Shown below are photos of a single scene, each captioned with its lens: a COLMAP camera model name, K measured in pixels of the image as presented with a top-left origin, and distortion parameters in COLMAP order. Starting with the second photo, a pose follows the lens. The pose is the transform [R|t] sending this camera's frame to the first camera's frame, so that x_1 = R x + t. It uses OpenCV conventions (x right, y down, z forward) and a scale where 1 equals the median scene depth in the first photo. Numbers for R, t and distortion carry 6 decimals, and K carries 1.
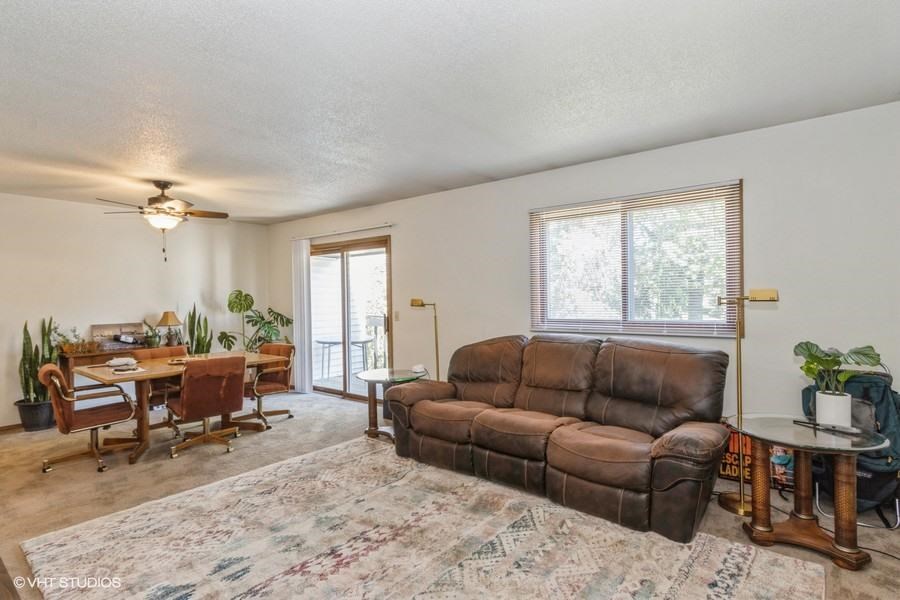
lens RADIAL K [[458.7, 0, 450.0], [0, 458.7, 300.0], [0, 0, 1]] dist [-0.003396, 0.000571]
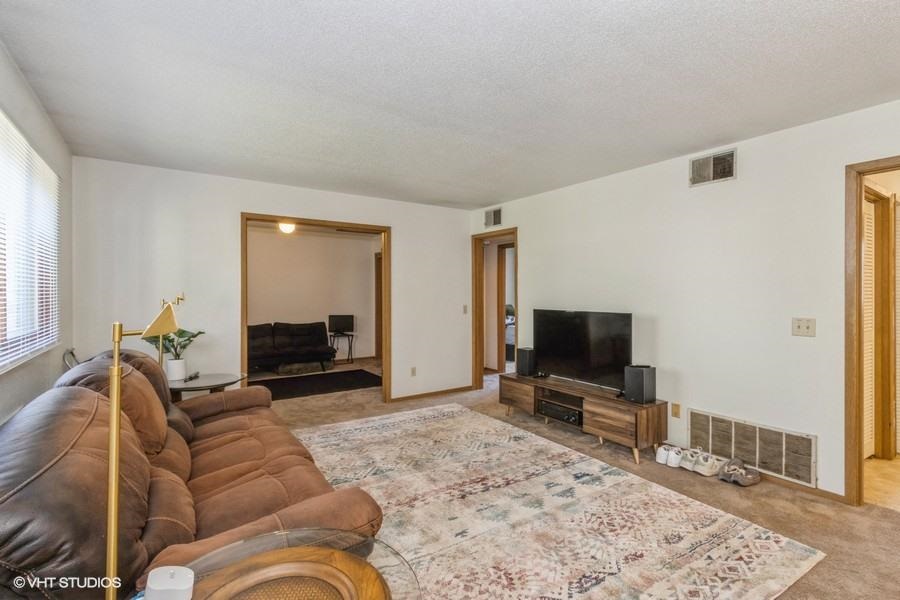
lens RADIAL K [[415.1, 0, 444.9], [0, 415.1, 295.3], [0, 0, 1]] dist [0.000893, 0.000391]
pose [[-0.950503, 0.017869, 0.310200, -0.229930], [0.019710, 0.999802, 0.002803, -0.001895], [-0.310088, 0.008778, -0.950667, 0.963660]]
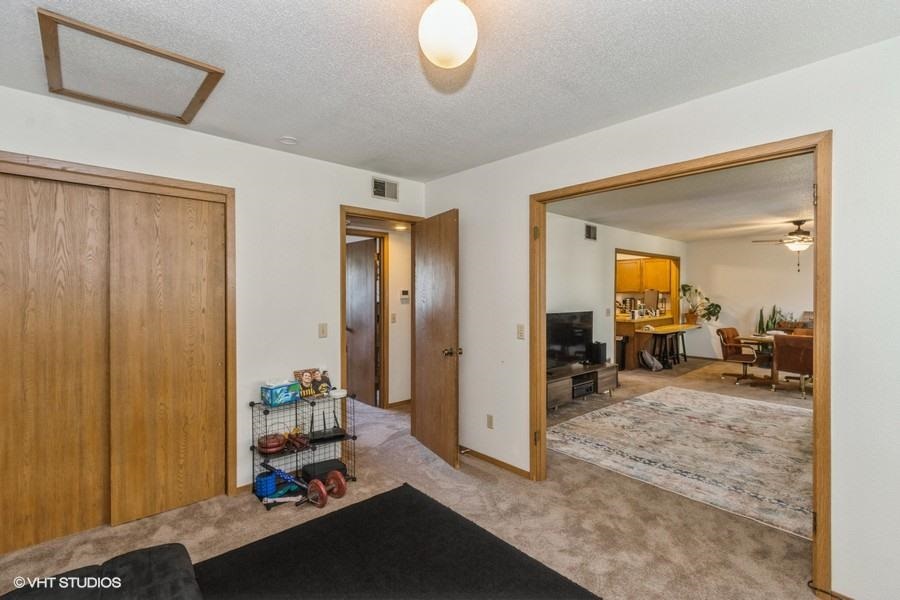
lens RADIAL K [[415.1, 0, 444.9], [0, 415.1, 295.3], [0, 0, 1]] dist [0.000893, 0.000391]
pose [[-0.180825, 0.023576, -0.983233, 0.806358], [-0.001924, 0.999702, 0.024325, -0.030830], [0.983513, 0.006291, -0.180725, 0.065579]]
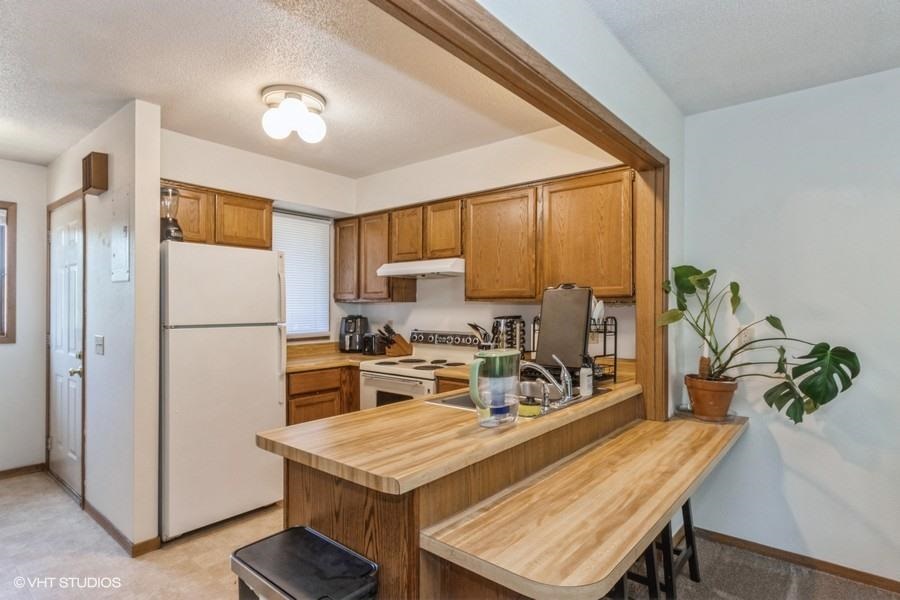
lens RADIAL K [[480.1, 0, 451.4], [0, 480.1, 306.6], [0, 0, 1]] dist [0.001033, 0.000599]
pose [[-0.029288, 0.013754, -0.999476, -0.465175], [-0.008498, 0.999866, 0.014008, 0.001752], [0.999535, 0.008903, -0.029167, 0.470865]]
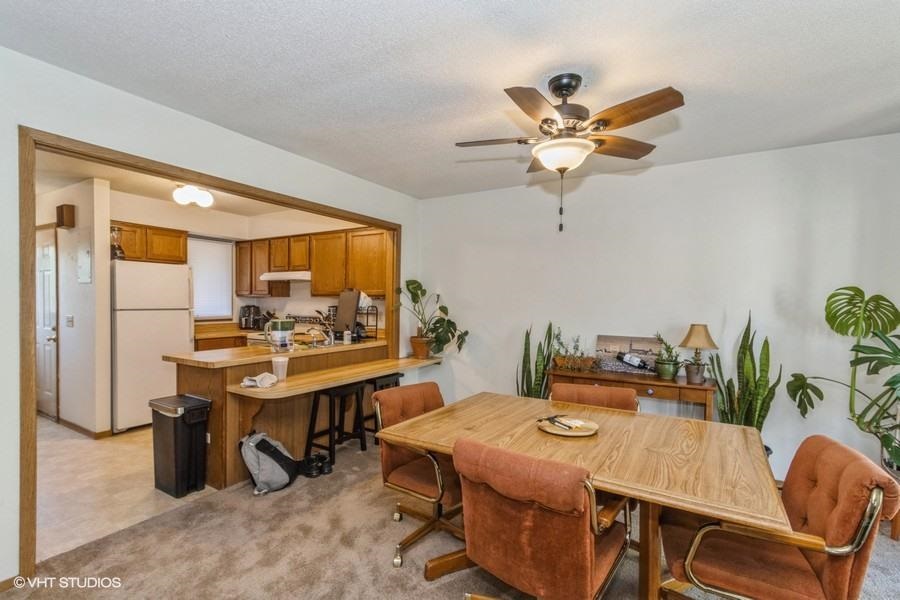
lens RADIAL K [[421.5, 0, 449.8], [0, 421.5, 311.8], [0, 0, 1]] dist [0.003464, 0.000036]
pose [[0.115877, 0.039466, -0.992479, -0.119652], [-0.019795, 0.999104, 0.037419, -0.004915], [0.993066, 0.015311, 0.116555, 0.676323]]
